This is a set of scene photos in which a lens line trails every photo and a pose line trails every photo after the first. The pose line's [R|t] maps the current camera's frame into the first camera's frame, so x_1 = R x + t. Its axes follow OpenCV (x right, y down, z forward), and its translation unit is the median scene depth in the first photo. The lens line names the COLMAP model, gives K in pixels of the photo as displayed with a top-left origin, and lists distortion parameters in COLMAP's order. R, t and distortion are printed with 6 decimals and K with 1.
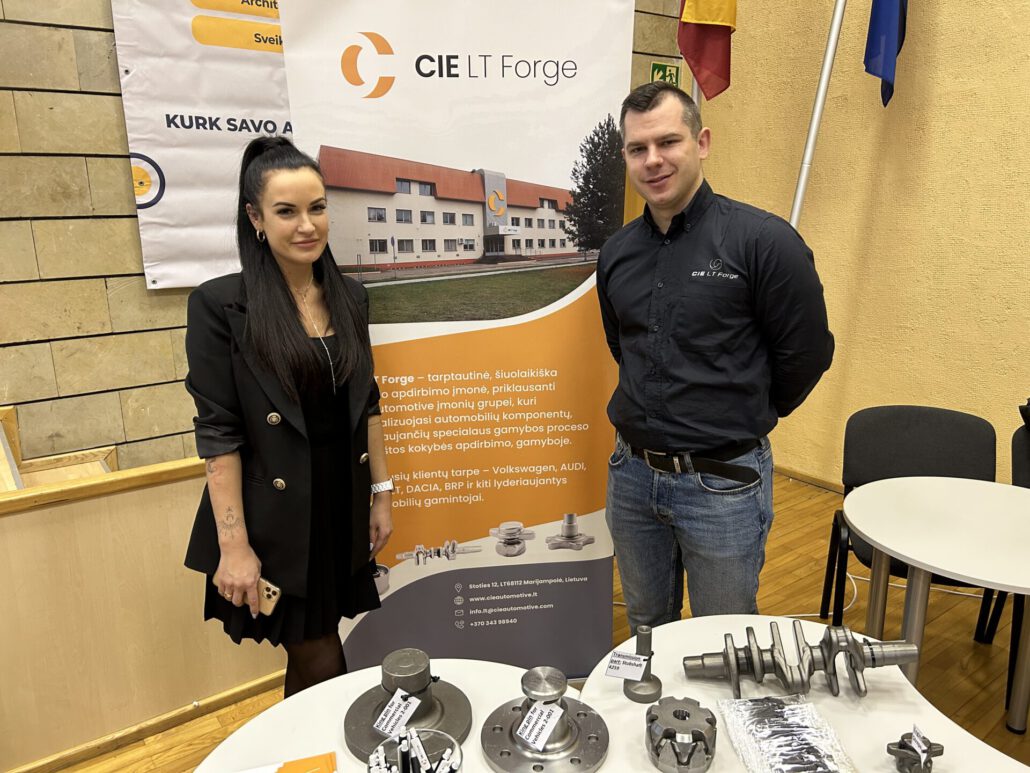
lens RADIAL K [[776.7, 0, 516.5], [0, 776.7, 388.6], [0, 0, 1]] dist [0.072358, -0.078418]
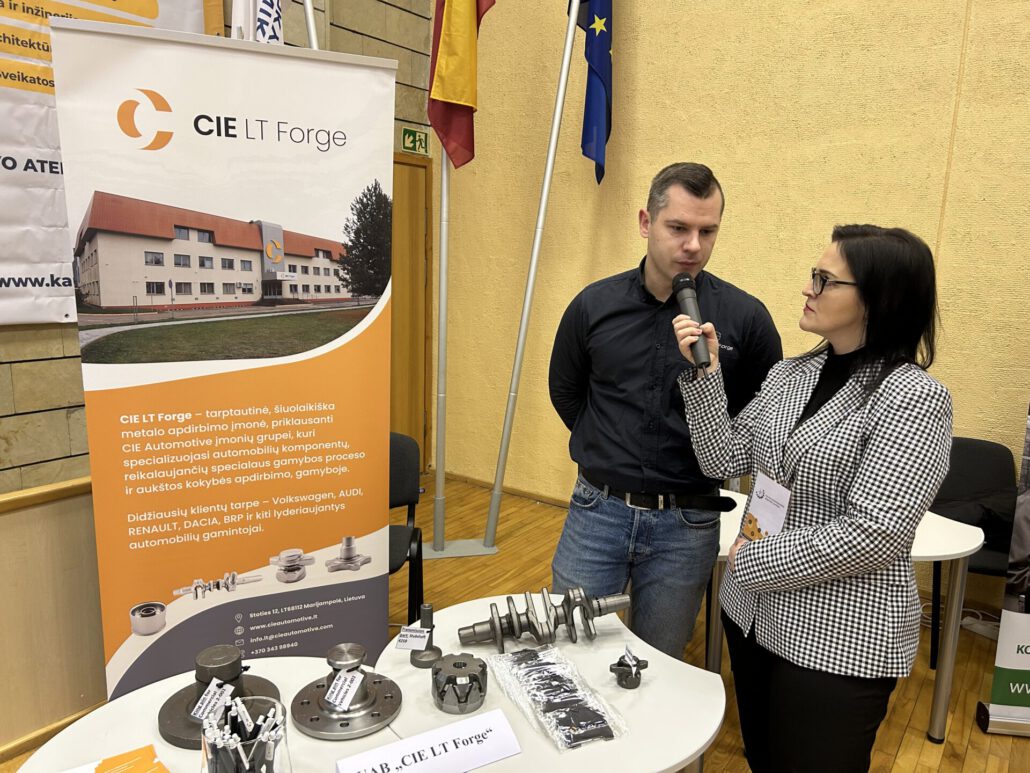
lens RADIAL K [[776.7, 0, 517.4], [0, 776.7, 382.5], [0, 0, 1]] dist [0.072358, -0.078418]
pose [[0.951054, -0.016687, 0.308572, -0.042614], [0.037716, 0.997344, -0.062313, 0.025437], [-0.306713, 0.070902, 0.949158, -0.129034]]
